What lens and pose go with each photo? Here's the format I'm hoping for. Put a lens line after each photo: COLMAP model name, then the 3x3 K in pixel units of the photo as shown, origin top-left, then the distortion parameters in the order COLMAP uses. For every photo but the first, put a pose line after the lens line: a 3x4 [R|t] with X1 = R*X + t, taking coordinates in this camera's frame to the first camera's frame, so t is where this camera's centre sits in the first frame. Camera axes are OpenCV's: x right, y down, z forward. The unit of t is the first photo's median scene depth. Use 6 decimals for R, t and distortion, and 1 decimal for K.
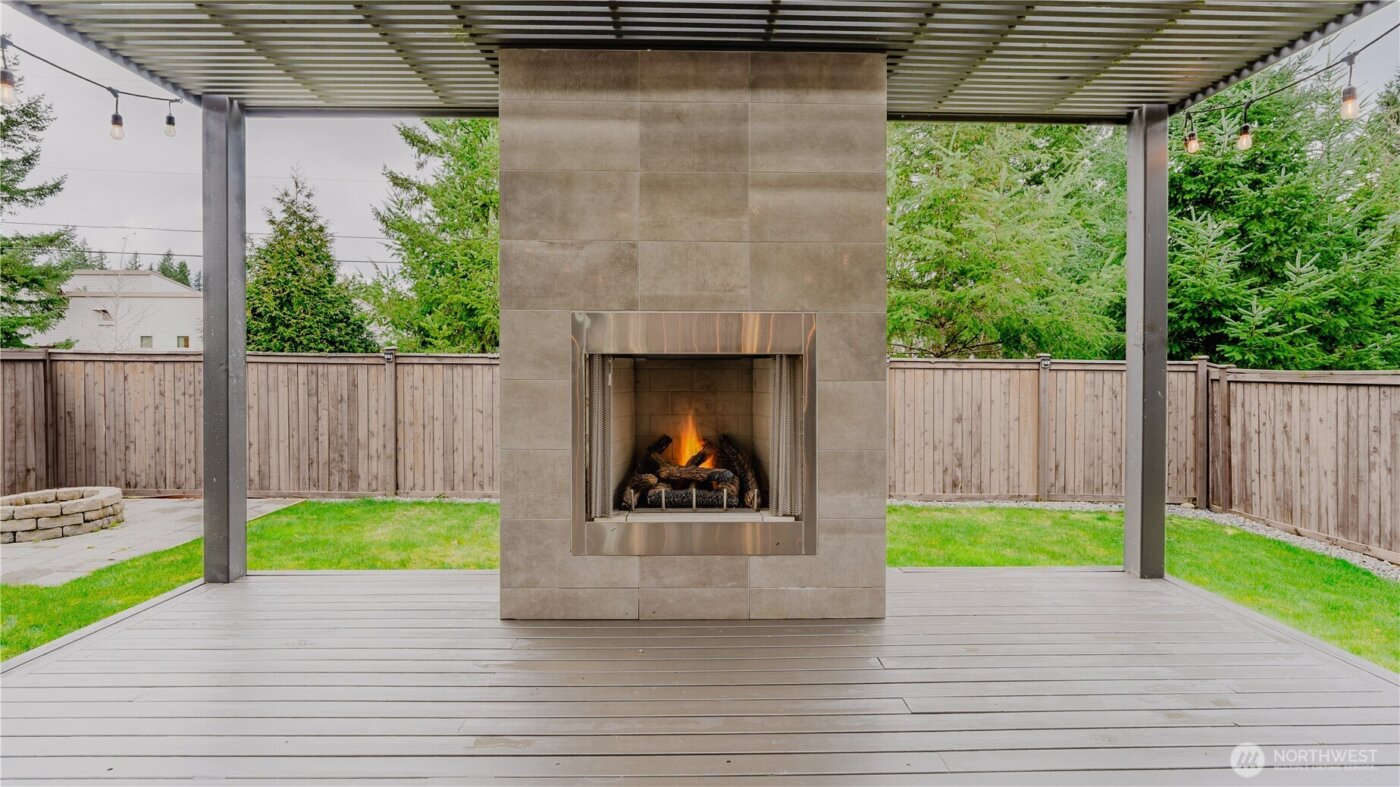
lens RADIAL K [[610.6, 0, 693.4], [0, 610.6, 361.7], [0, 0, 1]] dist [-0.002521, -0.000523]
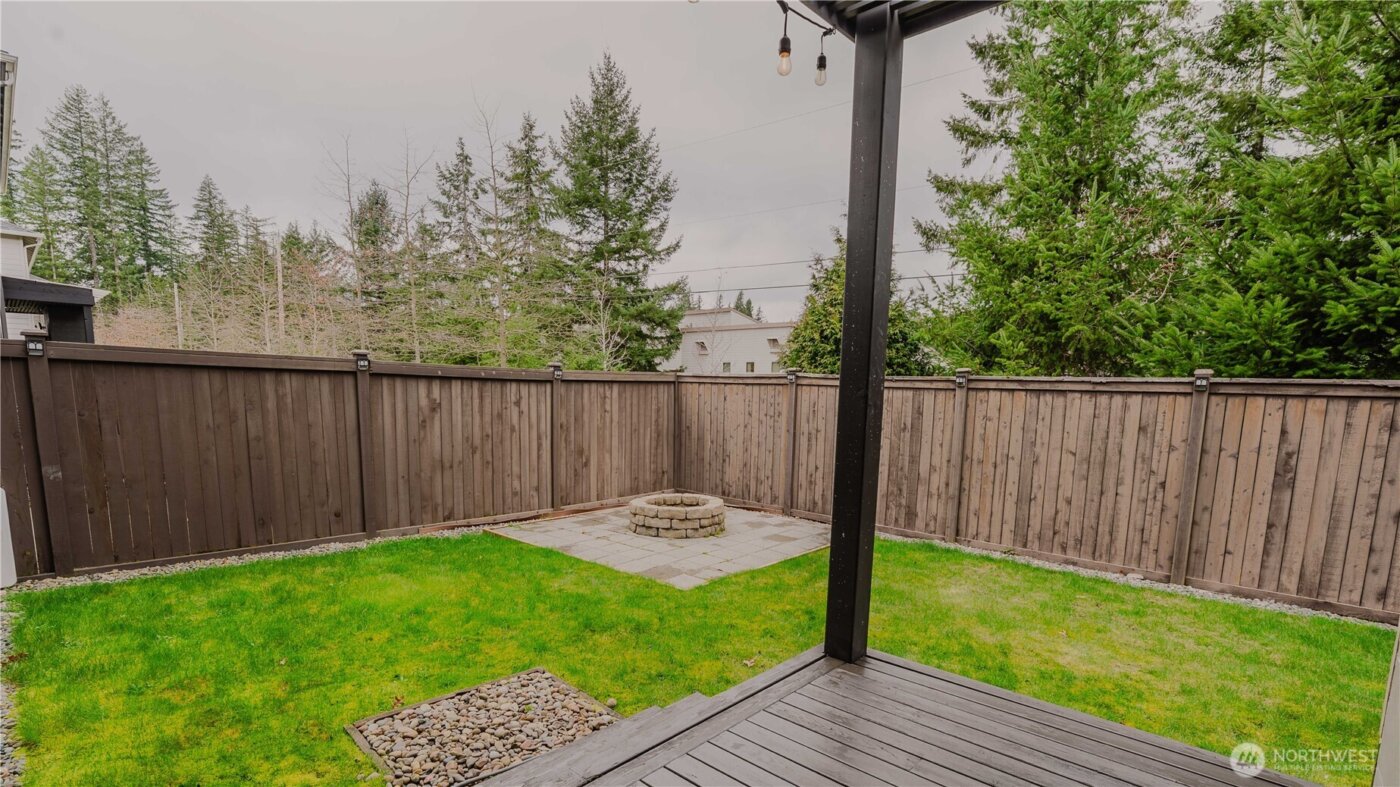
lens RADIAL K [[663.5, 0, 700.0], [0, 663.5, 393.5], [0, 0, 1]] dist [-0.000720, -0.000013]
pose [[0.719441, 0.017970, -0.694321, -0.112377], [-0.010493, 0.999832, 0.015005, -0.000033], [0.694475, -0.003510, 0.719509, 0.088010]]
